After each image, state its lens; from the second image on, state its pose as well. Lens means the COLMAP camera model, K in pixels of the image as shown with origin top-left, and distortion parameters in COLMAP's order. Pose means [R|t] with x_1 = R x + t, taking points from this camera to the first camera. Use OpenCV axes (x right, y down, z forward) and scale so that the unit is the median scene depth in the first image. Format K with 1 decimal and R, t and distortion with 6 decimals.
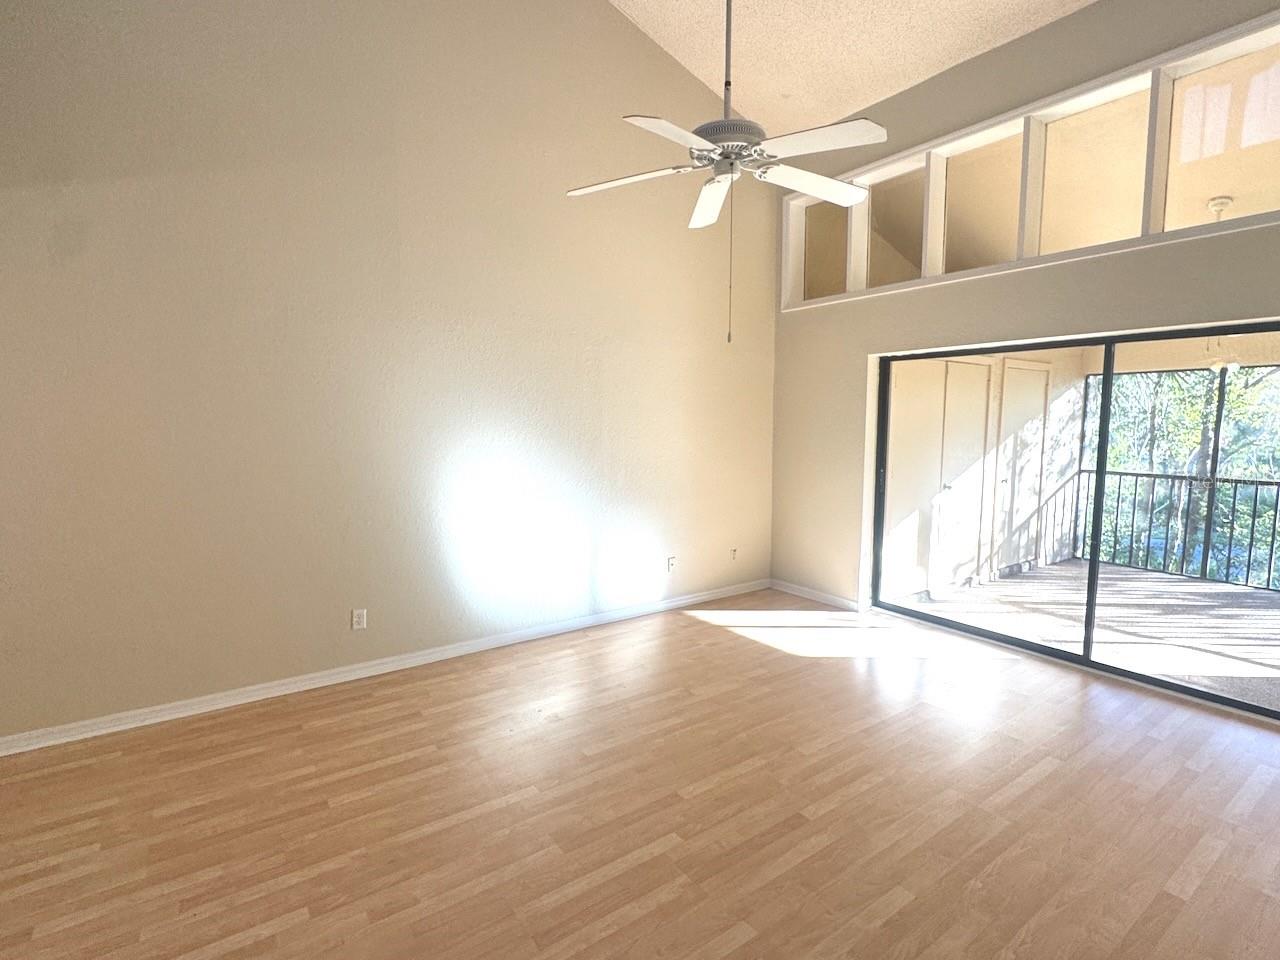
lens RADIAL K [[631.3, 0, 635.8], [0, 631.3, 475.6], [0, 0, 1]] dist [0.001035, -0.001448]
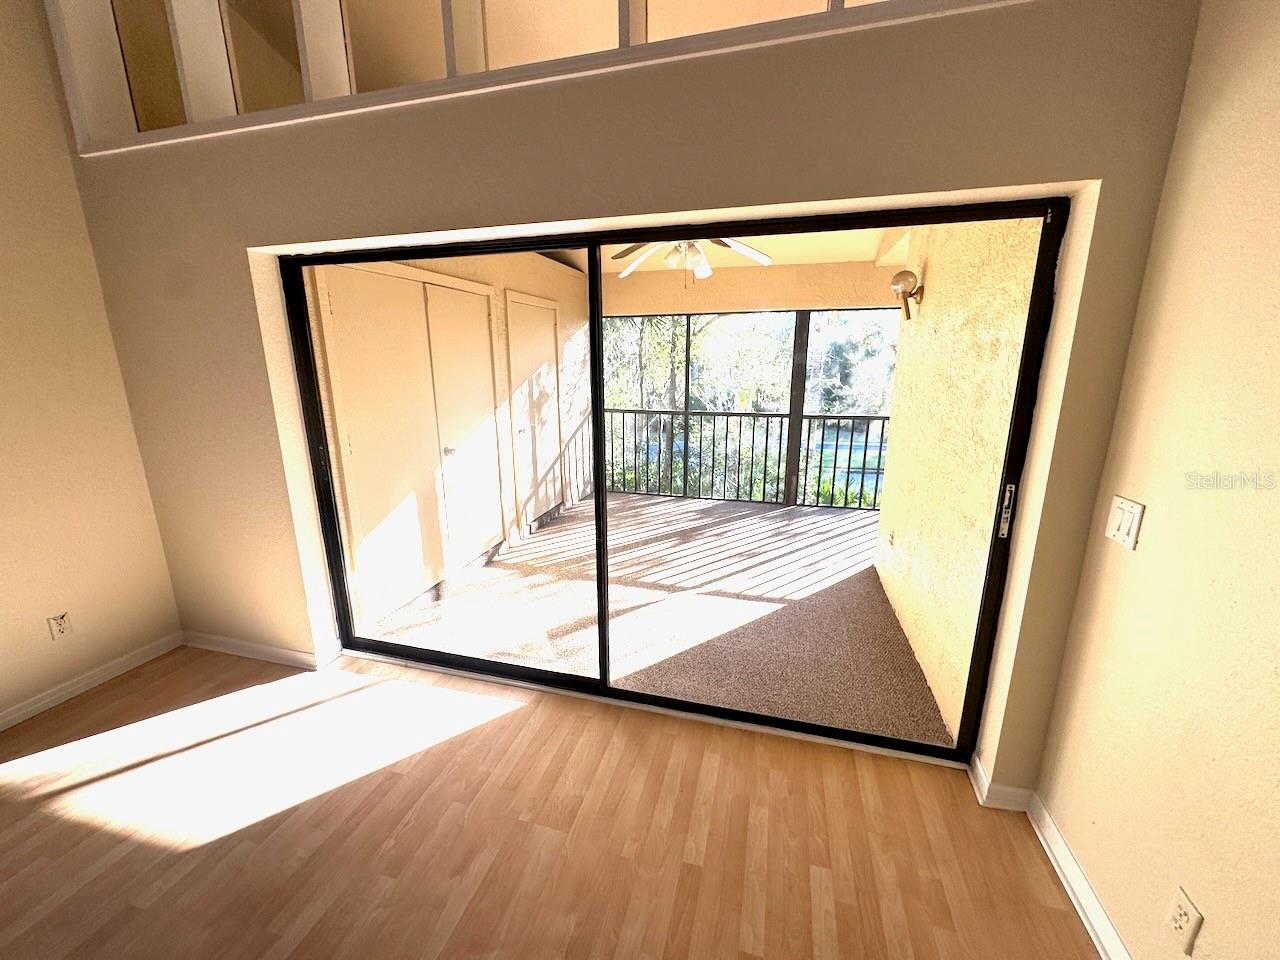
lens RADIAL K [[512.8, 0, 642.3], [0, 512.8, 479.9], [0, 0, 1]] dist [-0.003577, -0.000455]
pose [[0.769664, -0.151283, 0.620266, 0.283063], [0.061521, 0.984574, 0.163798, -0.036949], [-0.635478, -0.087910, 0.767098, 0.359777]]
